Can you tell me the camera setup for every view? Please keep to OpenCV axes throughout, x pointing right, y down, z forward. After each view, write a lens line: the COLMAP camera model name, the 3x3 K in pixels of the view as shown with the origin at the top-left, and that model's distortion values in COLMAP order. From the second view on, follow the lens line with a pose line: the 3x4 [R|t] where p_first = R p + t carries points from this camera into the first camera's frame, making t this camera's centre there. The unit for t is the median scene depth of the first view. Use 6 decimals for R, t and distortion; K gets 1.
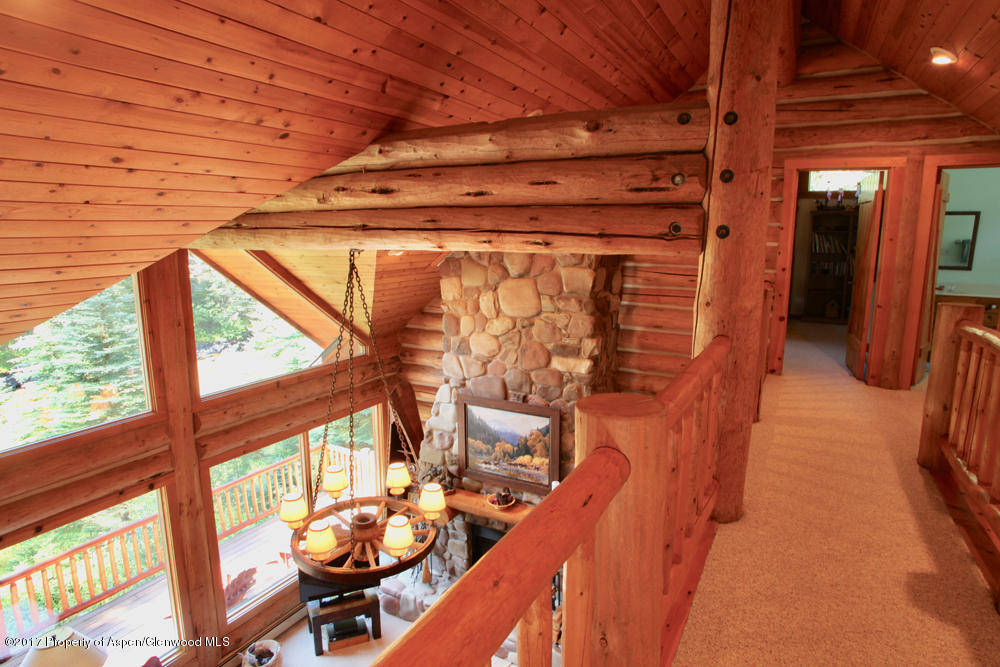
lens RADIAL K [[571.3, 0, 496.3], [0, 571.3, 331.6], [0, 0, 1]] dist [-0.090298, 0.039828]
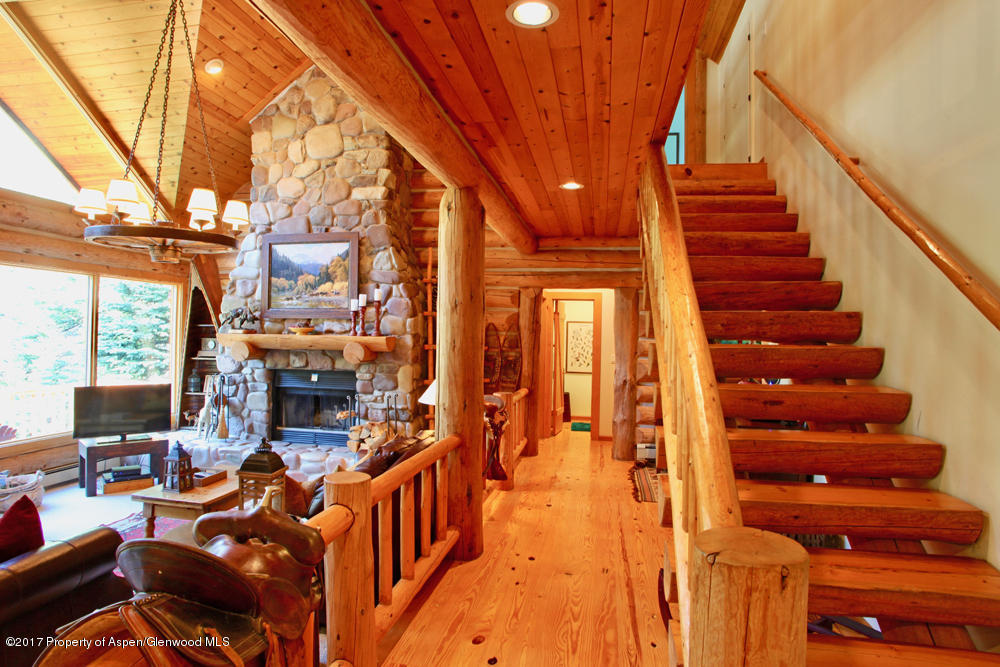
lens RADIAL K [[571.3, 0, 501.3], [0, 571.3, 329.9], [0, 0, 1]] dist [-0.090298, 0.039828]
pose [[0.947453, 0.021502, 0.319172, 0.024075], [0.031663, 0.986535, -0.160454, 0.486225], [-0.318324, 0.162128, 0.934015, -0.099052]]
